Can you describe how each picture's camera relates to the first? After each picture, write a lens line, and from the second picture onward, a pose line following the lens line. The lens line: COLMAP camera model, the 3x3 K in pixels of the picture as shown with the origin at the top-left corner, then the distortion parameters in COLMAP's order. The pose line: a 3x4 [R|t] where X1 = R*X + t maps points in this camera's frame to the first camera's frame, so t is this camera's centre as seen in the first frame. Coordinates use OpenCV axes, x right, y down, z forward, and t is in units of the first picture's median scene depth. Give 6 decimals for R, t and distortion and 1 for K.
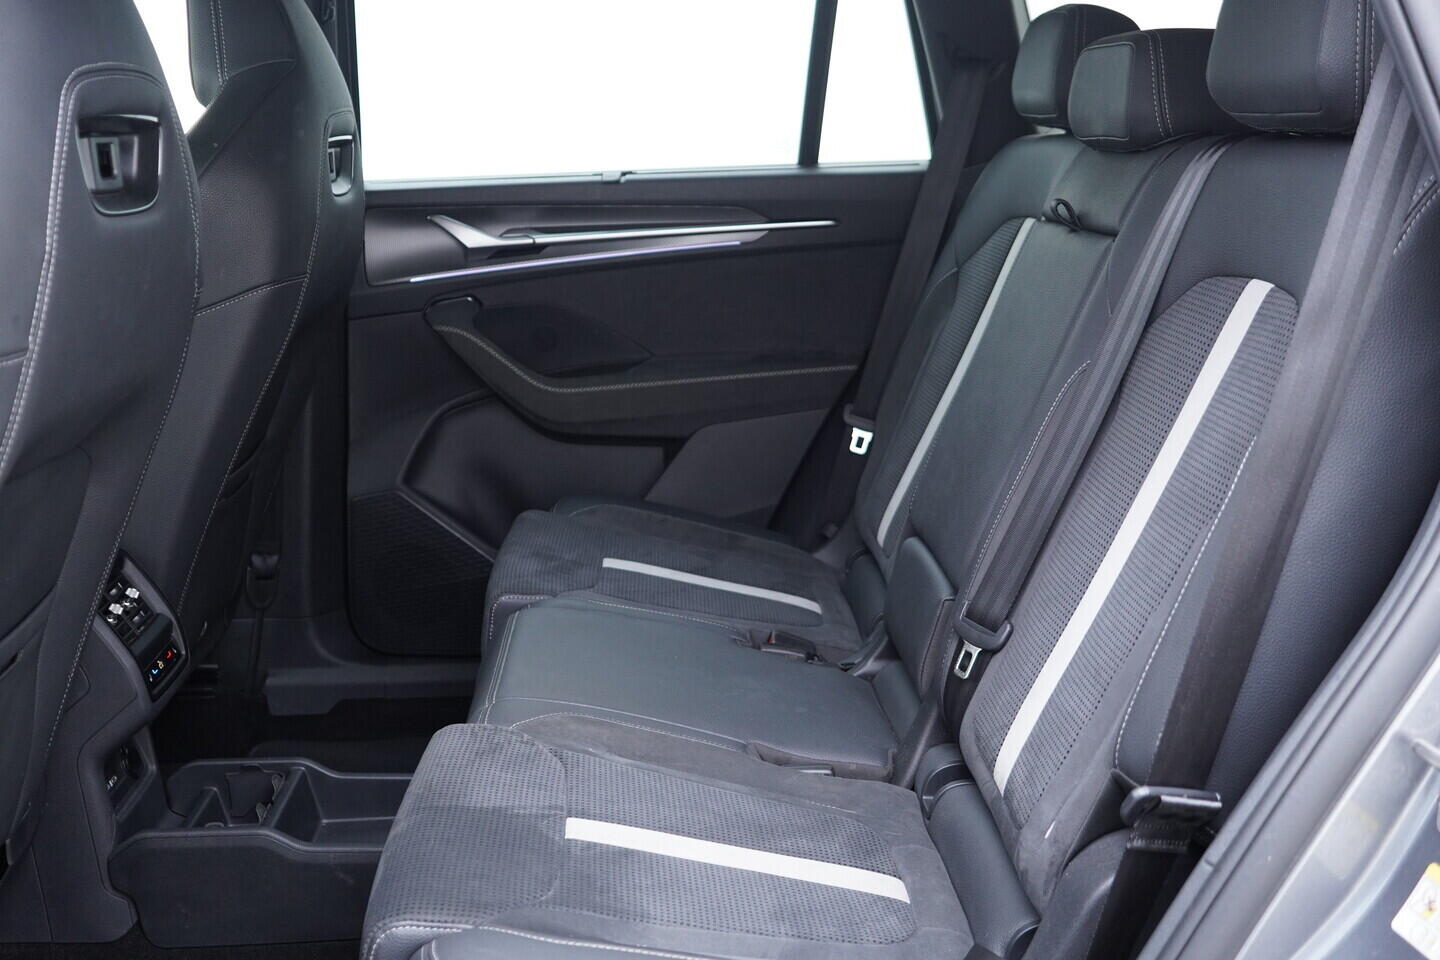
lens RADIAL K [[1494.4, 0, 721.4], [0, 1494.4, 473.1], [0, 0, 1]] dist [0.003595, 0.000000]
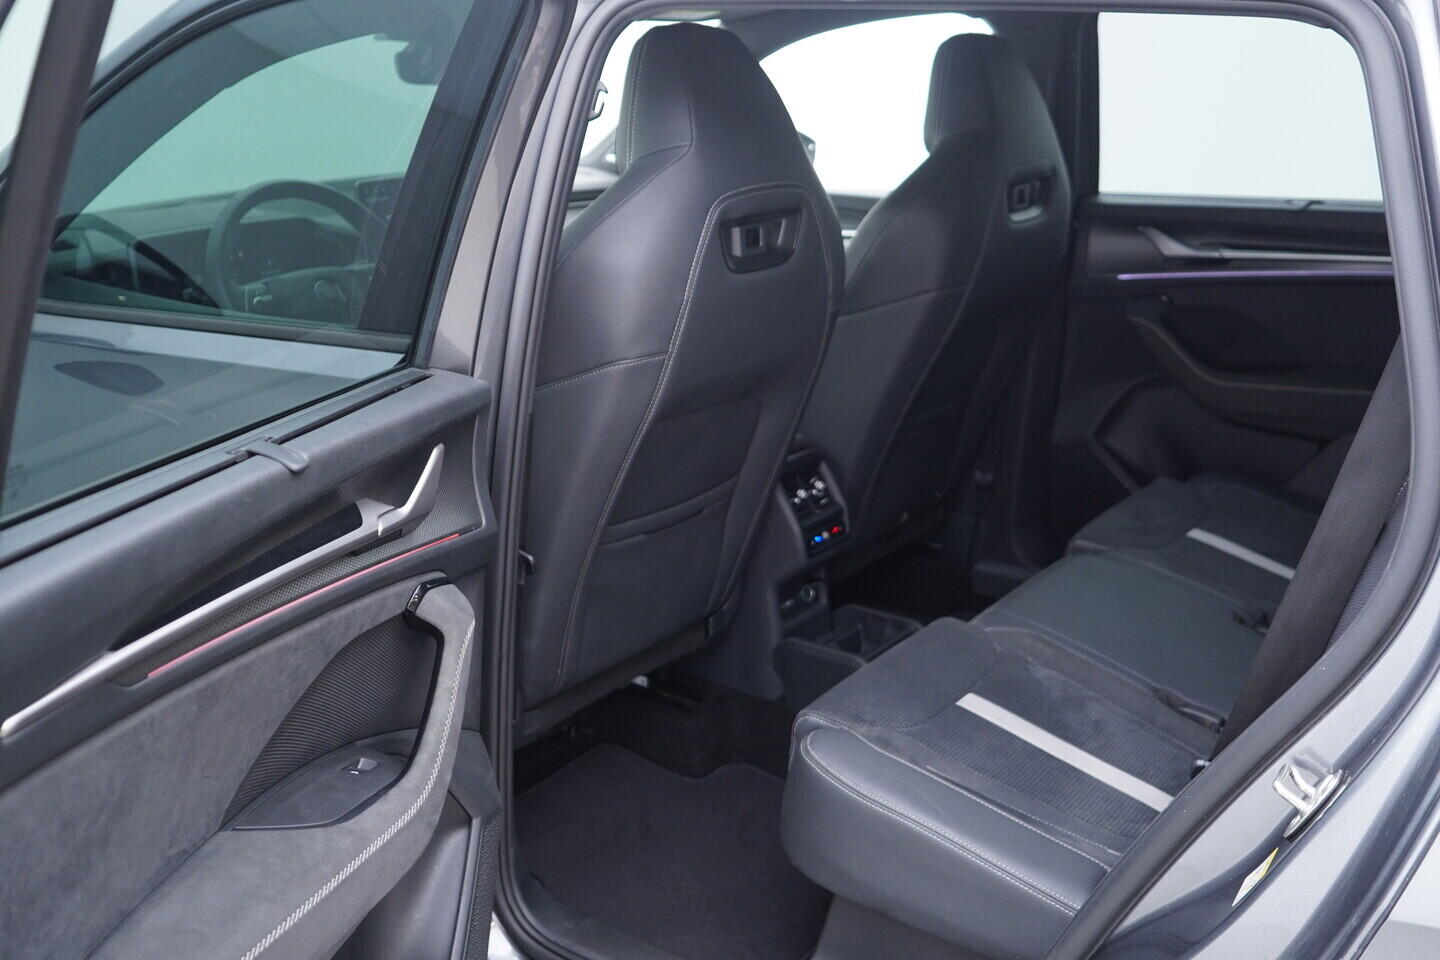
lens RADIAL K [[1494.4, 0, 717.4], [0, 1494.4, 482.8], [0, 0, 1]] dist [0.003595, 0.000000]
pose [[0.774628, 0.191302, -0.602789, 0.407465], [-0.142869, 0.981446, 0.127875, -0.093748], [0.616068, -0.012936, 0.787587, -0.237365]]
